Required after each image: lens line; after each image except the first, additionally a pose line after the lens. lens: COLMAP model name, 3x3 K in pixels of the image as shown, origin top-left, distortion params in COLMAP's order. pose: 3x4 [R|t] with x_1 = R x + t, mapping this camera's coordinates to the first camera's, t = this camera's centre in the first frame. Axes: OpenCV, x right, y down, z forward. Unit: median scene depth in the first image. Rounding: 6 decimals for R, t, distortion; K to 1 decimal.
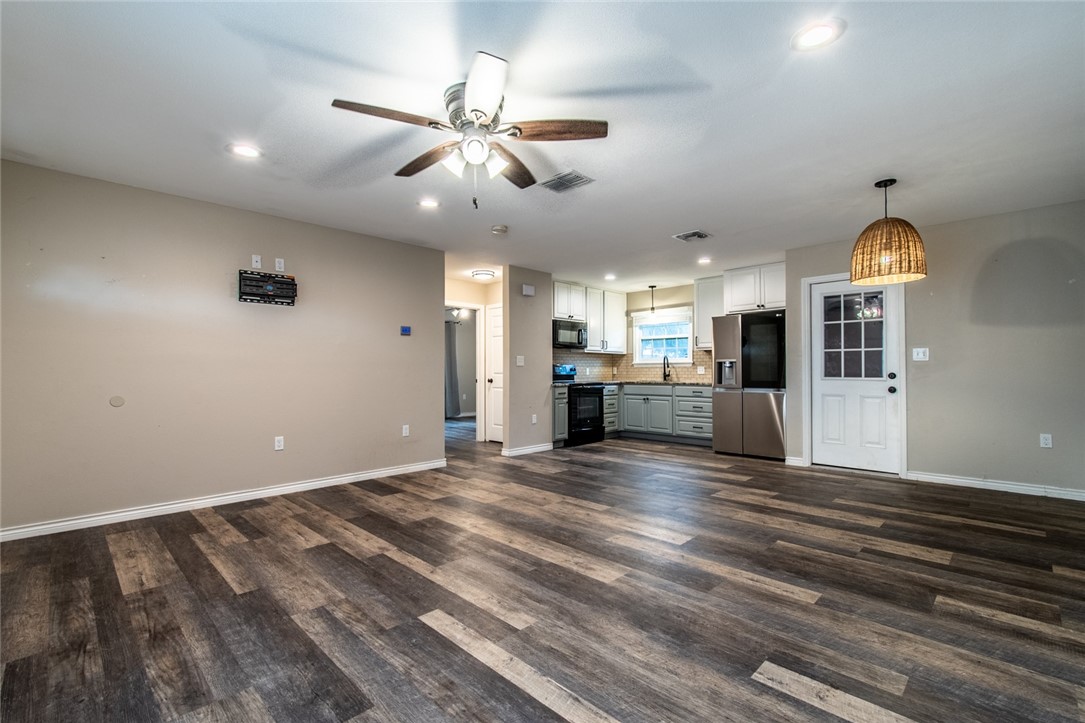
lens RADIAL K [[484.3, 0, 539.8], [0, 484.3, 360.1], [0, 0, 1]] dist [0.002627, -0.000142]
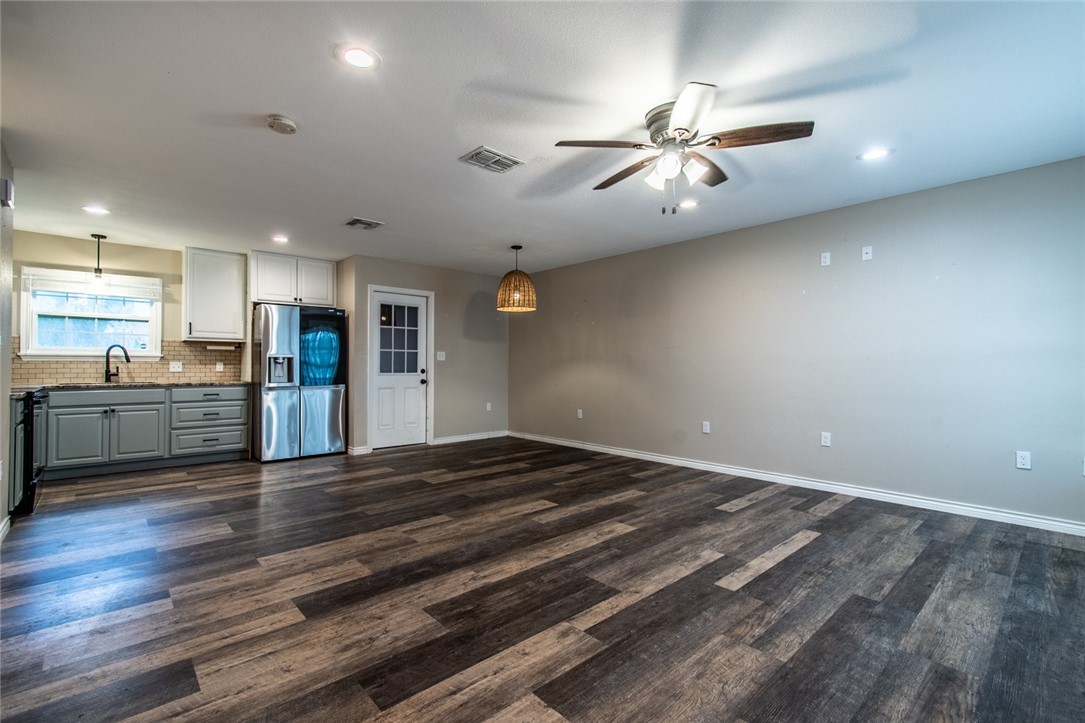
lens RADIAL K [[481.8, 0, 540.8], [0, 481.8, 362.3], [0, 0, 1]] dist [0.001740, -0.000879]
pose [[0.049330, 0.011248, 0.998719, -0.597992], [-0.022402, 0.999697, -0.010153, 0.014035], [-0.998531, -0.021873, 0.049567, 0.607868]]
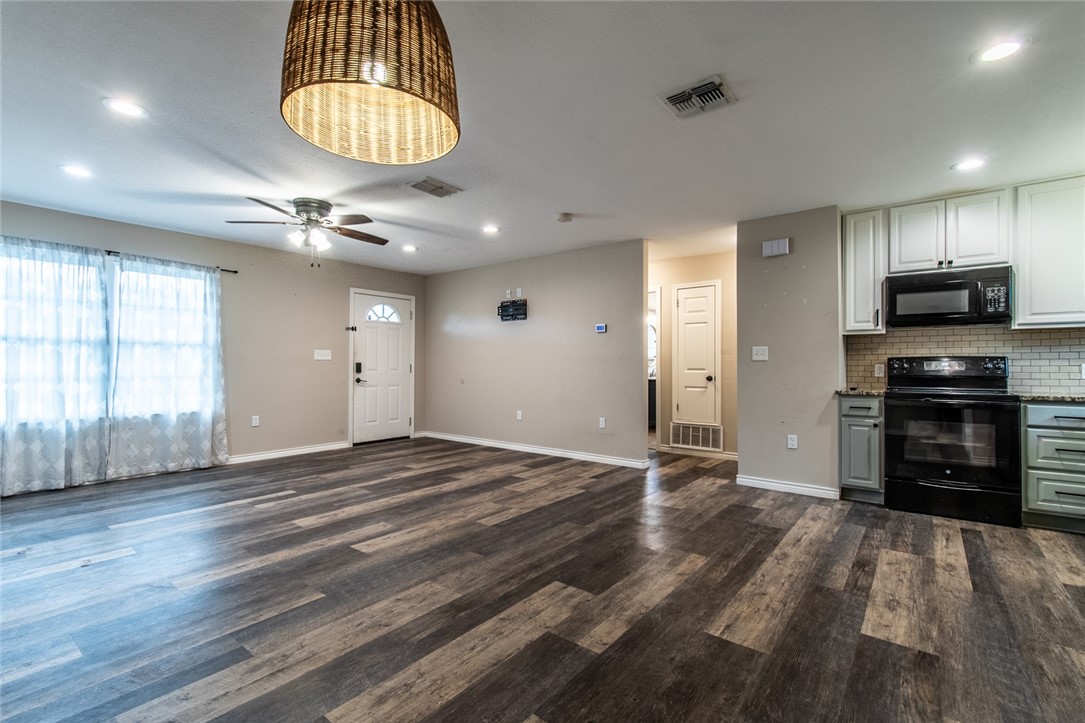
lens RADIAL K [[484.3, 0, 539.8], [0, 484.3, 360.1], [0, 0, 1]] dist [0.002627, -0.000142]
pose [[0.111186, -0.006942, -0.993775, 0.795155], [0.017574, 0.999833, -0.005018, 0.012096], [0.993644, -0.016906, 0.111290, 0.781711]]
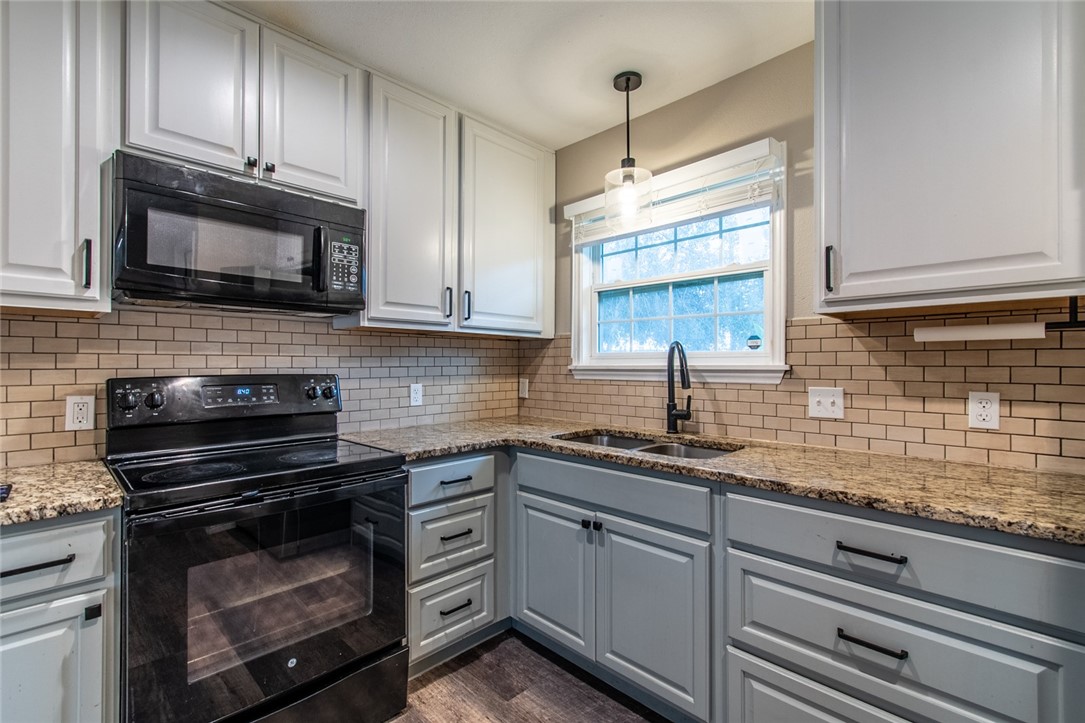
lens RADIAL K [[481.8, 0, 540.8], [0, 481.8, 362.3], [0, 0, 1]] dist [0.001740, -0.000879]
pose [[0.999978, 0.003043, -0.005851, 0.298486], [-0.002950, 0.999869, 0.015940, -0.002761], [0.005898, -0.015922, 0.999856, 1.172141]]
